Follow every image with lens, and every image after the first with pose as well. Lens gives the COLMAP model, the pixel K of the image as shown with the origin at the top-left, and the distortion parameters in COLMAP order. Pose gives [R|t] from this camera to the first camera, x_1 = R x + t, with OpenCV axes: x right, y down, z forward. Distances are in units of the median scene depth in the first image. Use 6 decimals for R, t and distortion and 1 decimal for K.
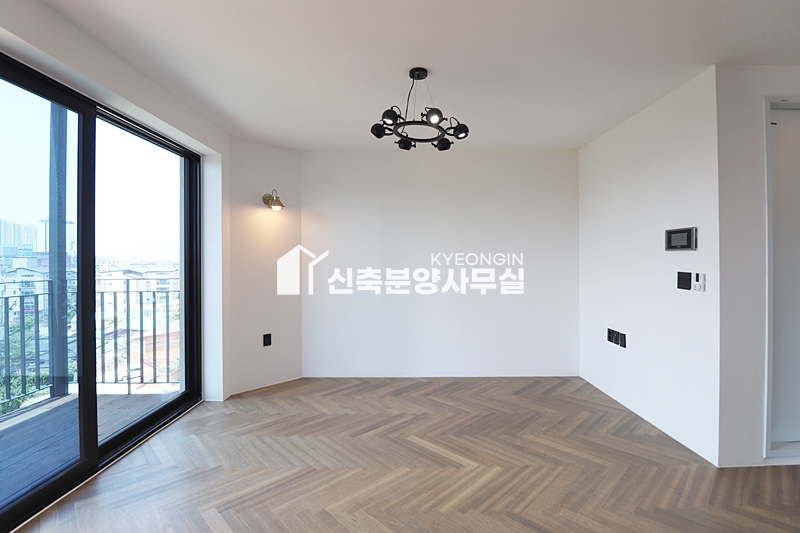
lens RADIAL K [[370.9, 0, 402.2], [0, 370.9, 265.7], [0, 0, 1]] dist [-0.012345, -0.003909]
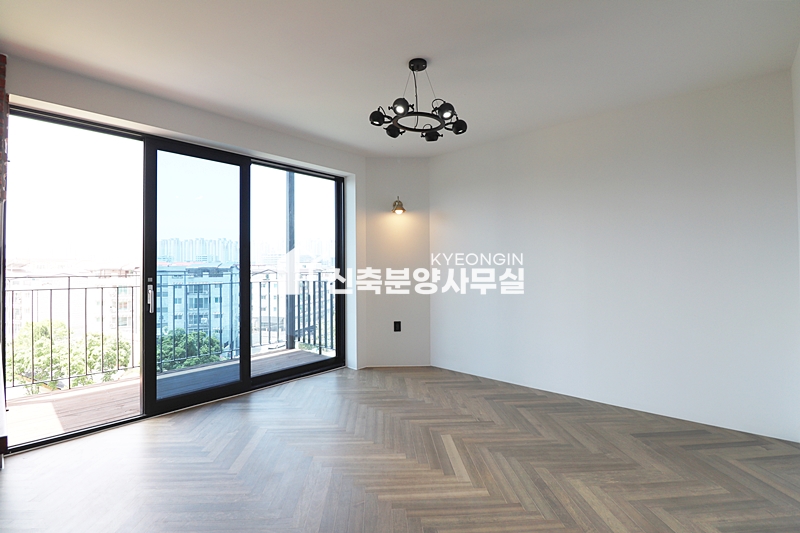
lens RADIAL K [[370.9, 0, 400.4], [0, 370.9, 266.3], [0, 0, 1]] dist [-0.012345, -0.003909]
pose [[0.749059, 0.000137, -0.662503, 0.523762], [-0.005715, 0.999964, -0.006255, 0.024940], [0.662478, 0.008471, 0.749033, 0.175420]]
